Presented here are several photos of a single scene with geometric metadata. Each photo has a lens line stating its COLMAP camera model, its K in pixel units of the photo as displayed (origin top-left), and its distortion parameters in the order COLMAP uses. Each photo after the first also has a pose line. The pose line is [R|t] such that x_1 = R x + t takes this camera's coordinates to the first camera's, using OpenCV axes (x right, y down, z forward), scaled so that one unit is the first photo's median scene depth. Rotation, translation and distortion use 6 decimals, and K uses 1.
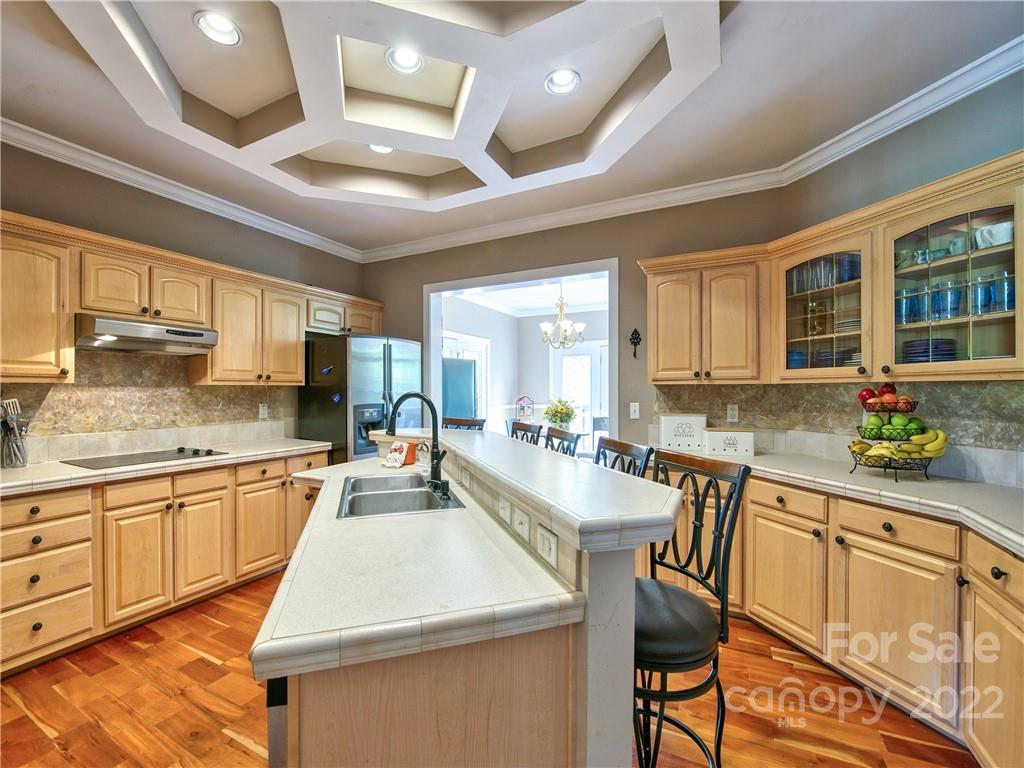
lens RADIAL K [[425.4, 0, 513.3], [0, 425.4, 389.9], [0, 0, 1]] dist [-0.014831, -0.000518]
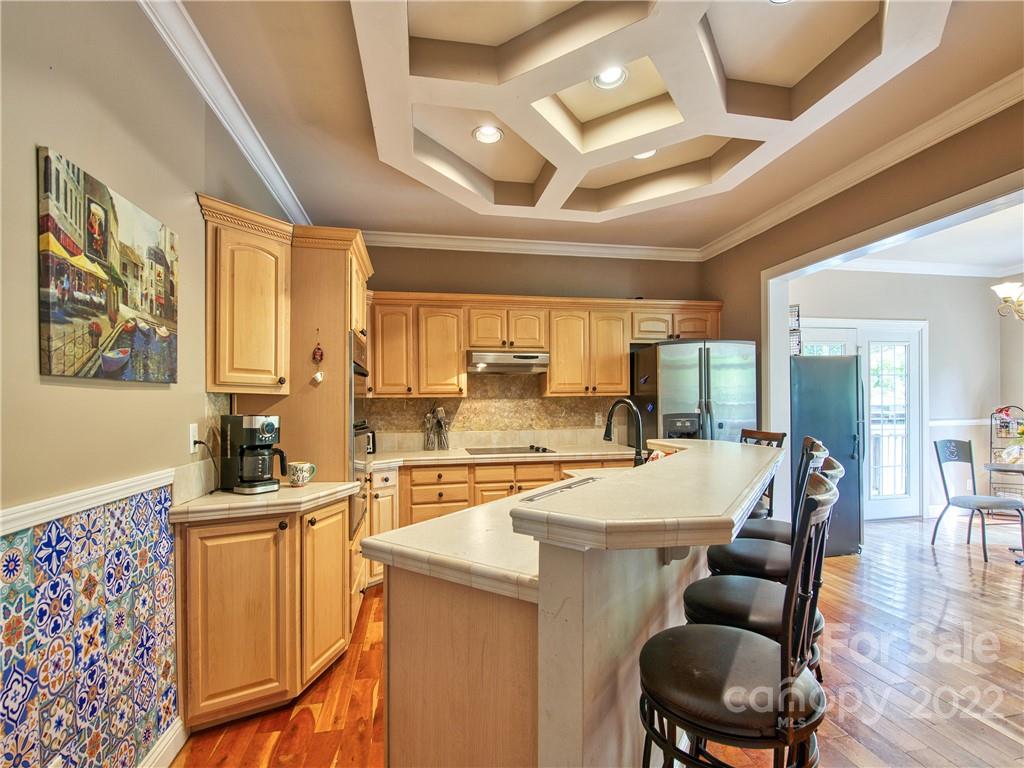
lens RADIAL K [[475.3, 0, 512.6], [0, 475.3, 403.8], [0, 0, 1]] dist [-0.001043, -0.000295]
pose [[0.618483, -0.006782, -0.785769, 0.323626], [0.012522, 0.999921, 0.001225, 0.006785], [0.785698, -0.010597, 0.618519, 0.055172]]
